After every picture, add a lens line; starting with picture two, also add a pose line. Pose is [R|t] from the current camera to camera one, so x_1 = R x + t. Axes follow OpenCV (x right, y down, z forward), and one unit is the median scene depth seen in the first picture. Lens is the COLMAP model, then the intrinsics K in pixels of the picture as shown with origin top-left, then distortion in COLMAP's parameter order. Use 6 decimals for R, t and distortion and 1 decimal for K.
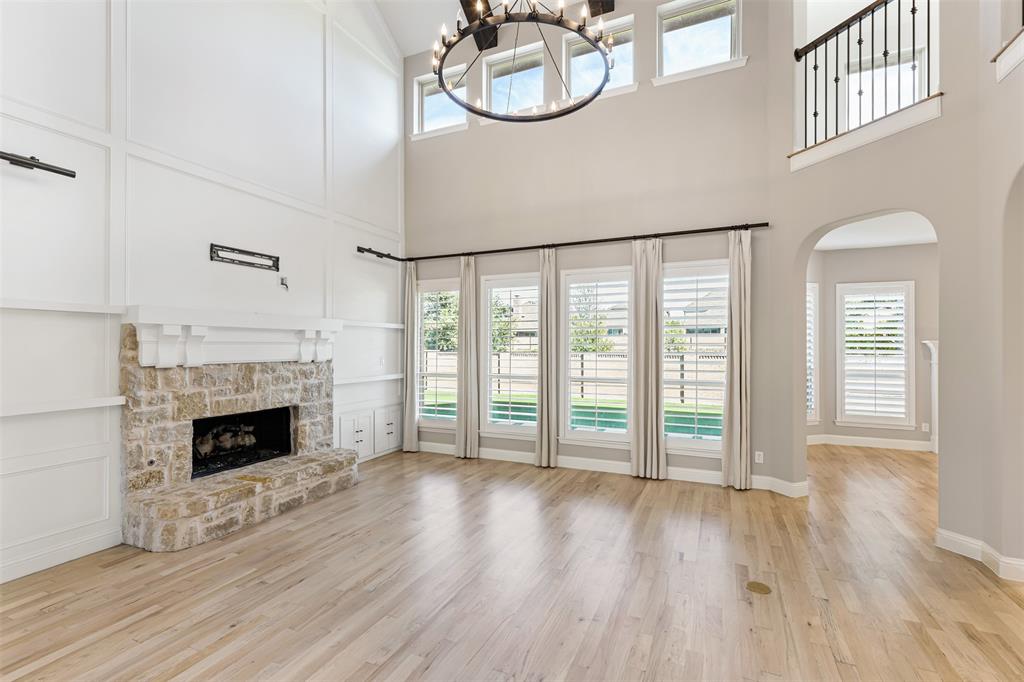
lens RADIAL K [[459.9, 0, 513.8], [0, 459.9, 342.2], [0, 0, 1]] dist [0.010066, -0.001512]
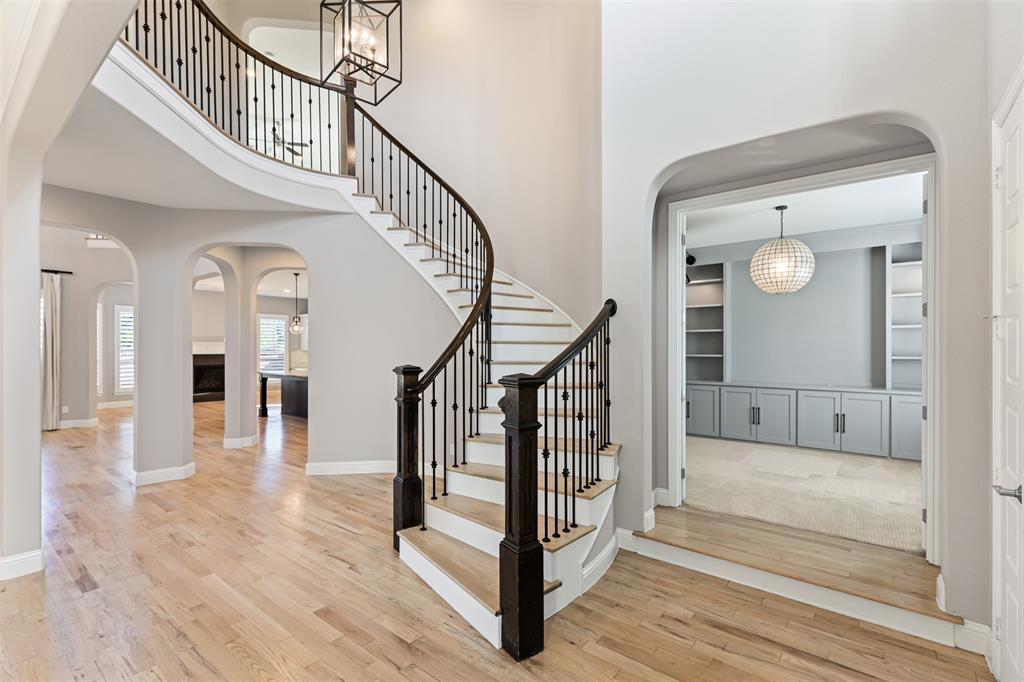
lens RADIAL K [[459.9, 0, 504.1], [0, 459.9, 348.9], [0, 0, 1]] dist [0.010066, -0.001512]
pose [[0.257434, -0.001952, 0.966294, -0.694946], [-0.006436, 0.999972, 0.003734, 0.009611], [-0.966274, -0.007180, 0.257415, -0.988160]]
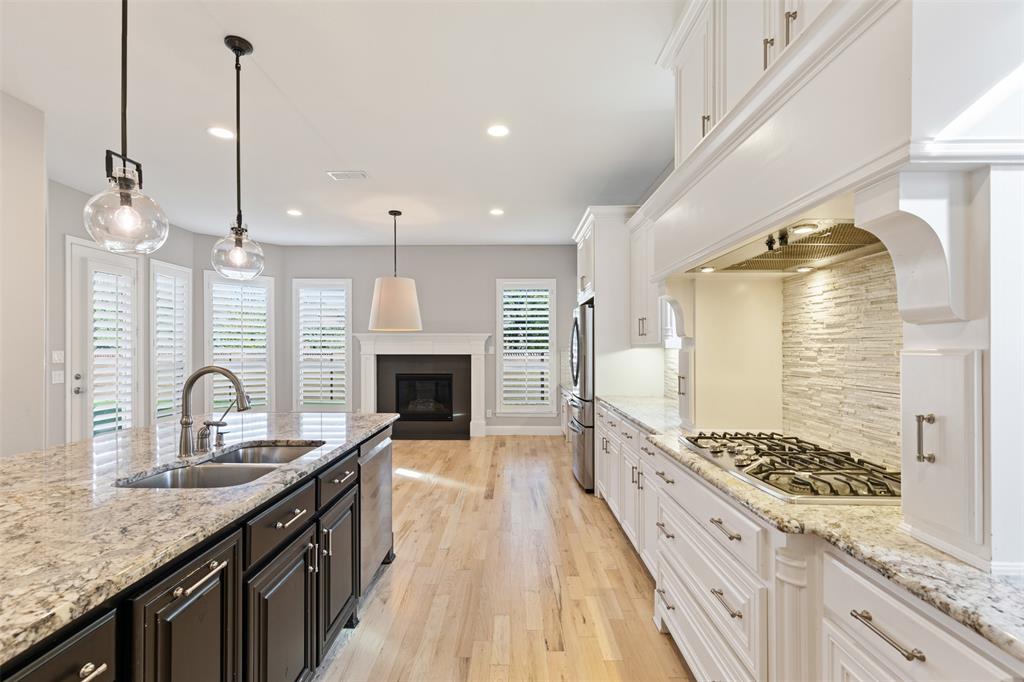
lens RADIAL K [[459.9, 0, 495.9], [0, 459.9, 349.4], [0, 0, 1]] dist [0.010066, -0.001512]
pose [[0.926780, -0.001256, 0.375603, 1.060459], [-0.001895, 0.999966, 0.008021, 0.032892], [-0.375600, -0.008145, 0.926746, -0.193112]]
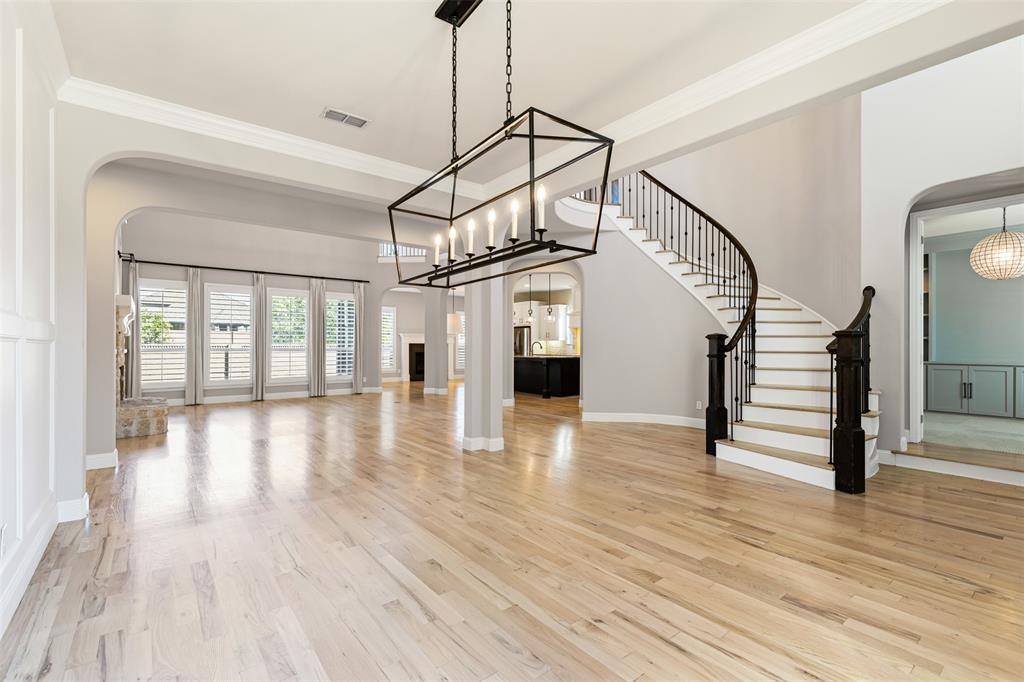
lens RADIAL K [[459.9, 0, 506.6], [0, 459.9, 345.4], [0, 0, 1]] dist [0.010066, -0.001512]
pose [[0.466667, 0.001687, 0.884432, -1.215695], [-0.006872, 0.999975, 0.001718, 0.065310], [-0.884407, -0.006880, 0.466667, -0.738756]]
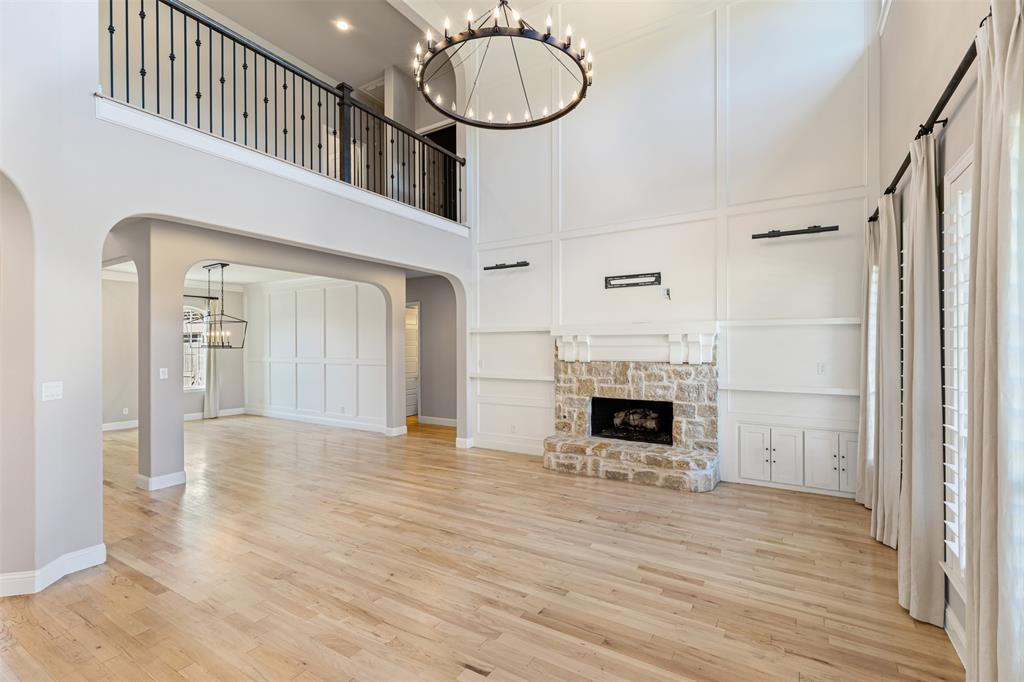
lens RADIAL K [[459.9, 0, 509.2], [0, 459.9, 341.4], [0, 0, 1]] dist [0.010066, -0.001512]
pose [[-0.133883, -0.007184, -0.990971, 0.704261], [0.010208, 0.999911, -0.008628, -0.003679], [0.990945, -0.011271, -0.133797, 0.785413]]
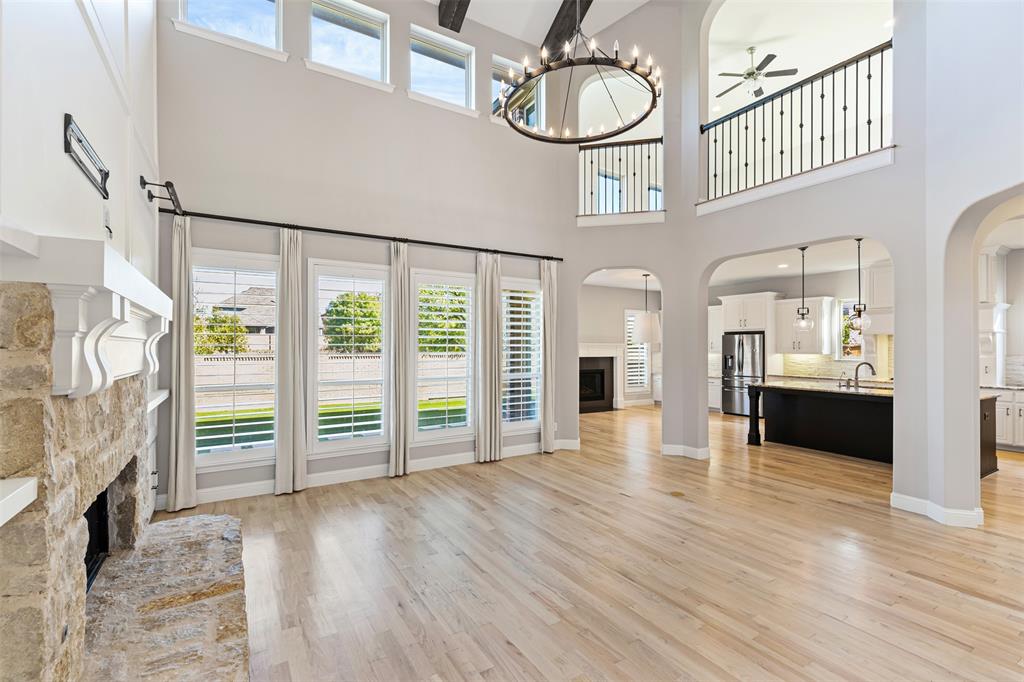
lens RADIAL K [[459.9, 0, 510.7], [0, 459.9, 346.1], [0, 0, 1]] dist [0.010066, -0.001512]
pose [[0.556733, 0.000563, 0.830691, -0.690981], [-0.005365, 0.999981, 0.002917, 0.004492], [-0.830674, -0.006081, 0.556726, 0.349125]]
